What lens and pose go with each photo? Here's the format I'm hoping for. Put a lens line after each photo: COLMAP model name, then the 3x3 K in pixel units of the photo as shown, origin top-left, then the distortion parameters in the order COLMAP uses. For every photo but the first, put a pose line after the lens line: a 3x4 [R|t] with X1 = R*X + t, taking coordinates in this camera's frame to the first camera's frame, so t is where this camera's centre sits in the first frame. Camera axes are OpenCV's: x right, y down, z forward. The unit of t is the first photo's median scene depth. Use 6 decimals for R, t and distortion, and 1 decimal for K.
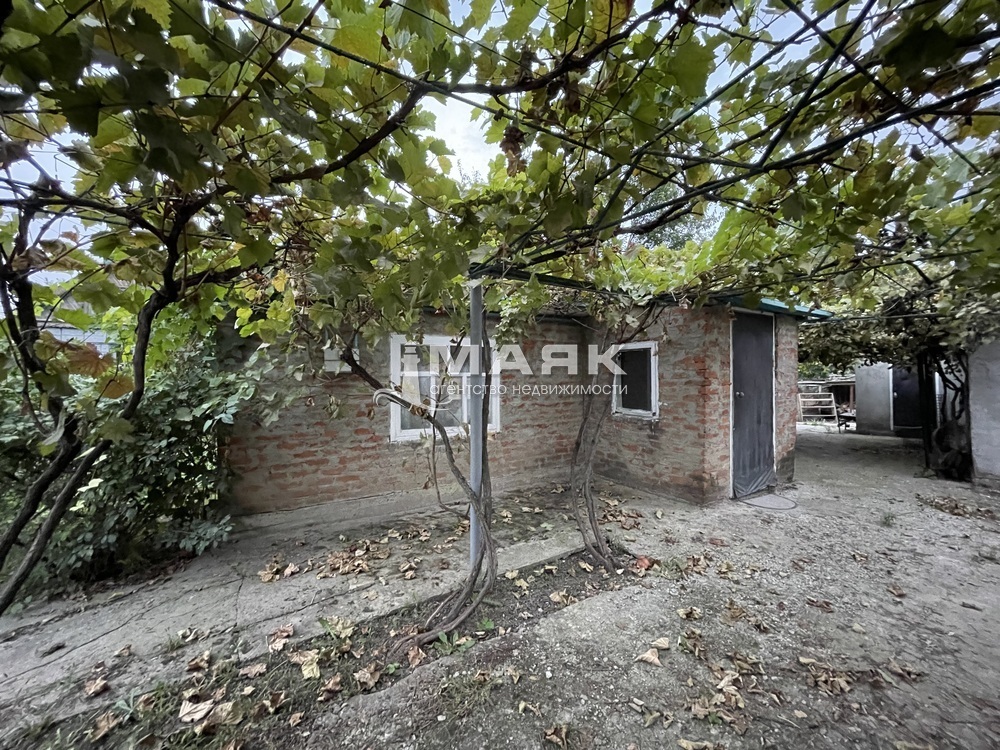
lens RADIAL K [[404.4, 0, 504.0], [0, 404.4, 376.8], [0, 0, 1]] dist [-0.004197, 0.001051]
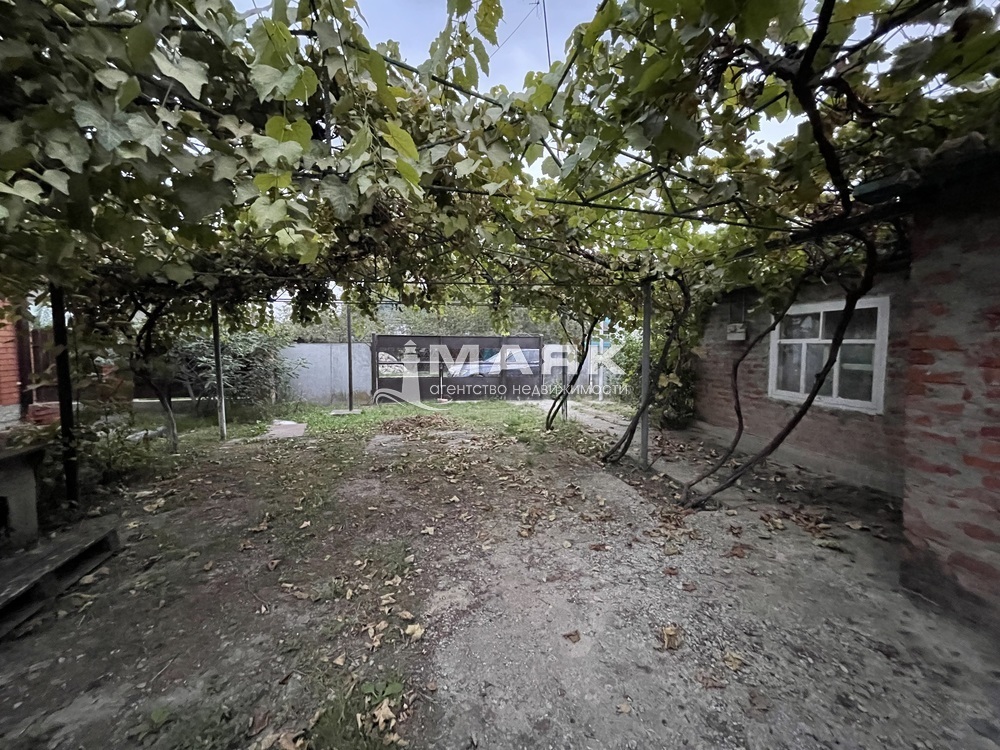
lens RADIAL K [[404.4, 0, 503.3], [0, 404.4, 374.3], [0, 0, 1]] dist [-0.004197, 0.001051]
pose [[-0.351113, 0.074334, -0.933378, 1.392086], [0.000759, 0.996866, 0.079104, -0.006976], [0.936333, 0.027066, -0.350069, 0.826810]]
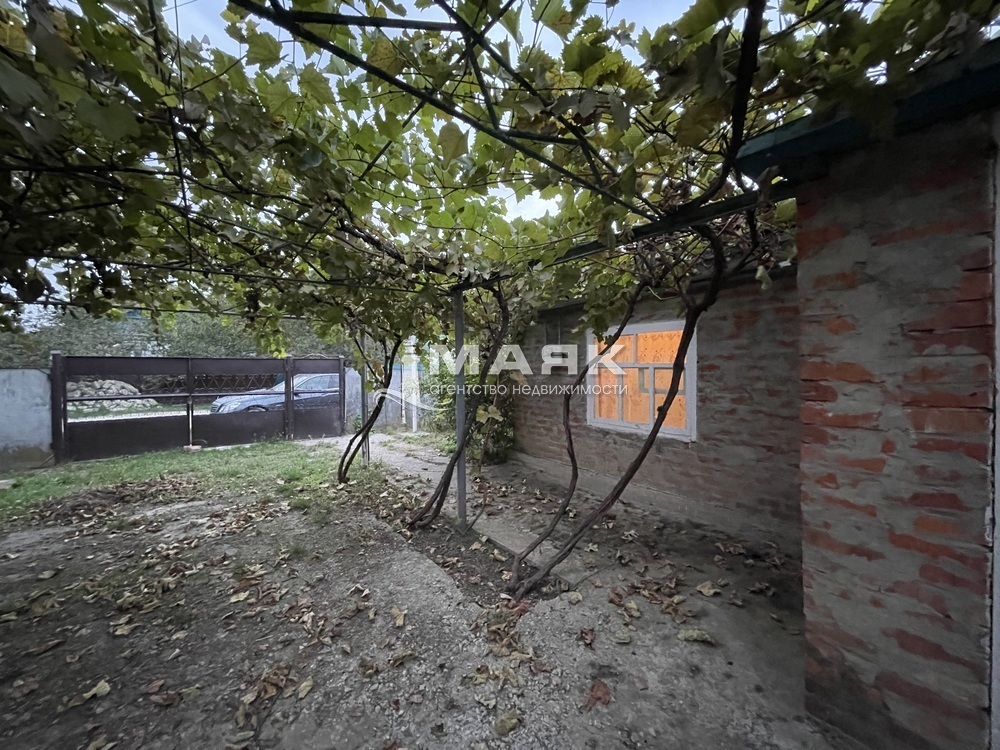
lens RADIAL K [[404.4, 0, 505.6], [0, 404.4, 375.0], [0, 0, 1]] dist [-0.004197, 0.001051]
pose [[0.084380, 0.028221, -0.996034, 1.010884], [0.005427, 0.999571, 0.028781, -0.016166], [0.996419, -0.007834, 0.084190, 0.829213]]
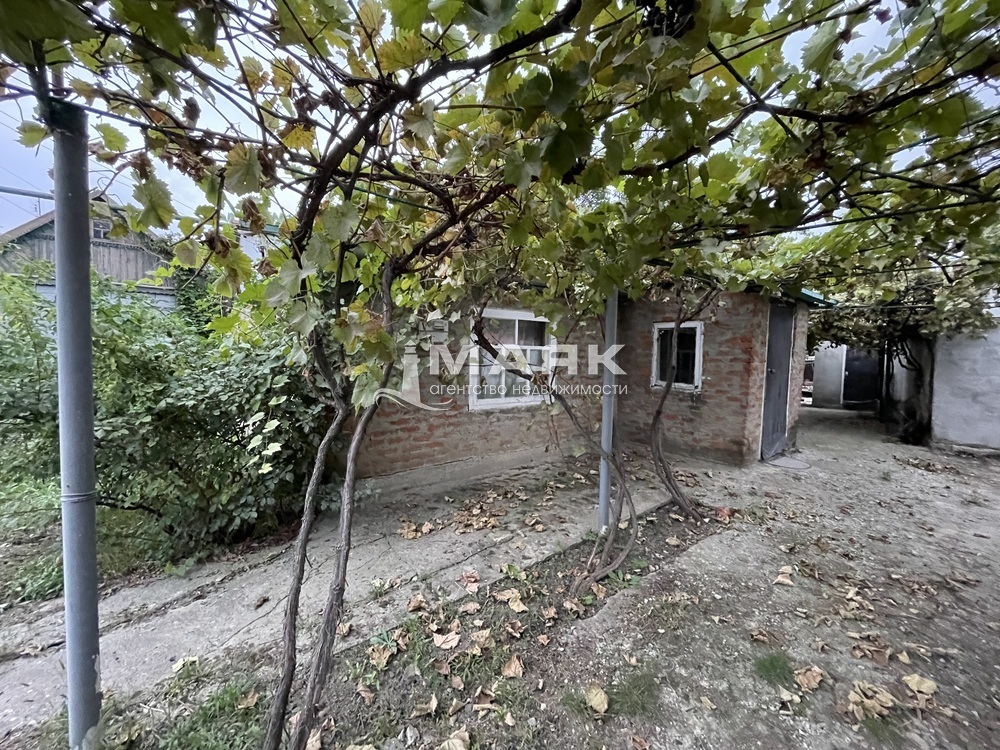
lens RADIAL K [[404.4, 0, 502.6], [0, 404.4, 374.9], [0, 0, 1]] dist [-0.004197, 0.001051]
pose [[0.992217, 0.015537, 0.123551, -0.398572], [-0.023197, 0.997881, 0.060798, 0.004210], [-0.122345, -0.063191, 0.990474, -0.051679]]
